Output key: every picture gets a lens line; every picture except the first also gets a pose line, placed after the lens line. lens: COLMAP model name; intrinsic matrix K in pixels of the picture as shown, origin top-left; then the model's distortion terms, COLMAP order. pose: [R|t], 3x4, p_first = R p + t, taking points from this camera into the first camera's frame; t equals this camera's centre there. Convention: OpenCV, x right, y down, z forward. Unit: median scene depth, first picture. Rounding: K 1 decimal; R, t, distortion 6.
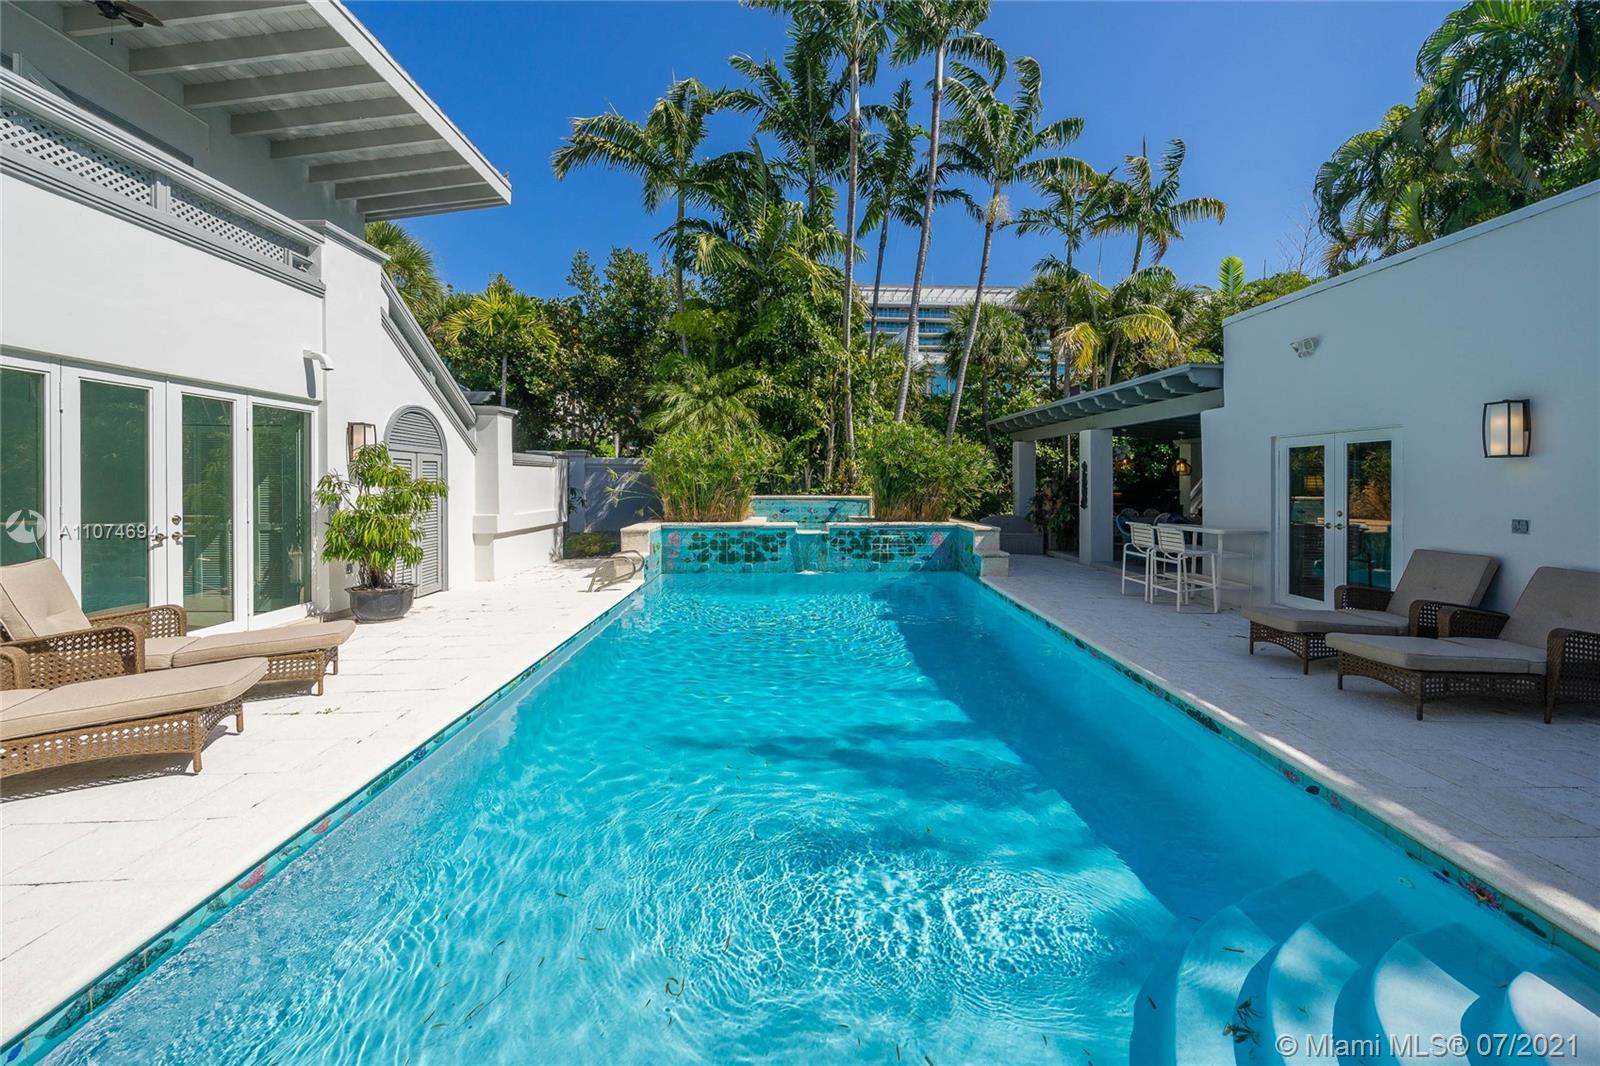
lens RADIAL K [[561.0, 0, 822.0], [0, 561.0, 479.3], [0, 0, 1]] dist [-0.007611, -0.000054]
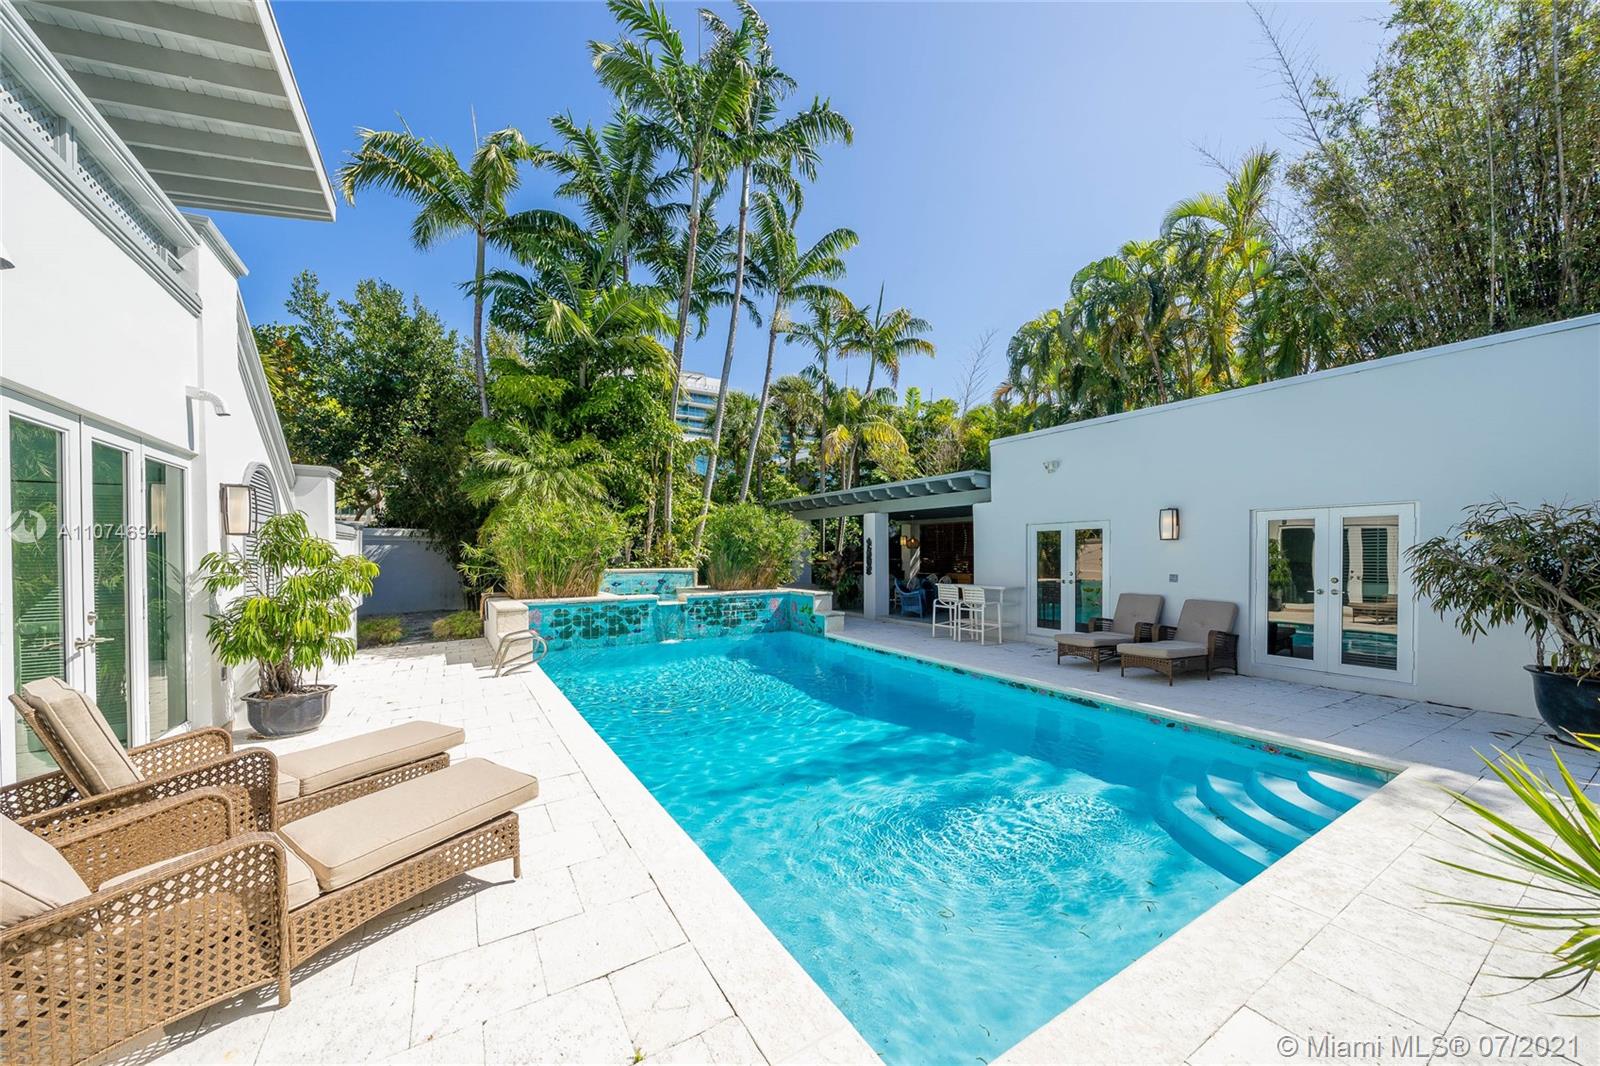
lens RADIAL K [[561.0, 0, 727.4], [0, 561.0, 553.6], [0, 0, 1]] dist [-0.007611, -0.000054]
pose [[0.896717, -0.005908, 0.442565, -0.391429], [0.003458, 0.999974, 0.006344, -0.005637], [-0.442591, -0.004158, 0.896714, 0.003723]]
